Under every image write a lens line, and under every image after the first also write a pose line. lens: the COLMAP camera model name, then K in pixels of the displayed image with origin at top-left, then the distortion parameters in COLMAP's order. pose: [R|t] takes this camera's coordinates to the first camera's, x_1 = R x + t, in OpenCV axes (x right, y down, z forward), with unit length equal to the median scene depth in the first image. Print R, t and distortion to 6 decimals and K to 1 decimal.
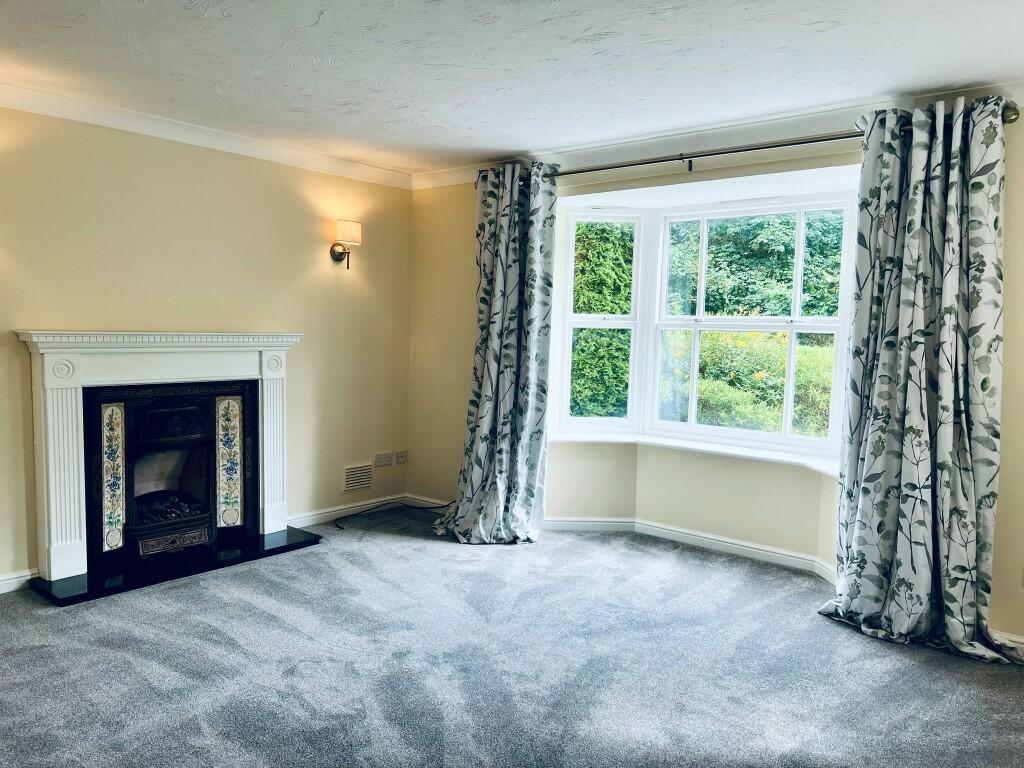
lens RADIAL K [[769.0, 0, 512.9], [0, 769.0, 384.9], [0, 0, 1]] dist [-0.008228, -0.006006]
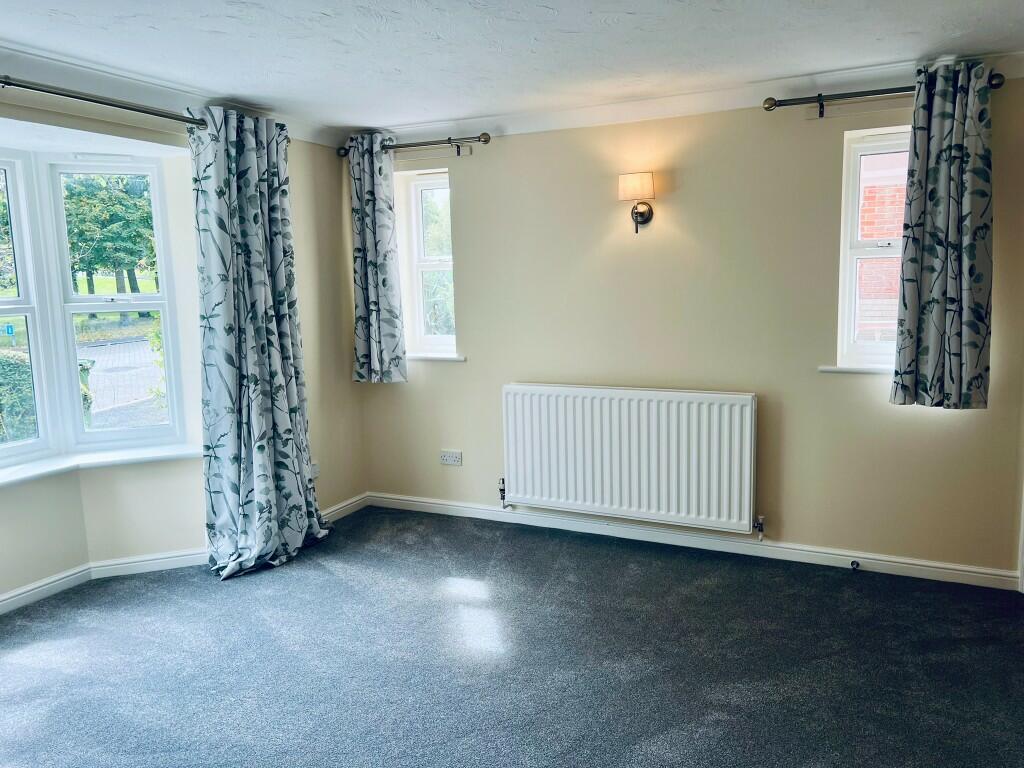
lens RADIAL K [[769.0, 0, 513.9], [0, 769.0, 384.7], [0, 0, 1]] dist [-0.008228, -0.006006]
pose [[-0.255688, -0.141886, 0.956291, -0.732013], [0.097835, 0.980296, 0.171606, -0.115833], [-0.961796, 0.137437, -0.236769, 0.904630]]
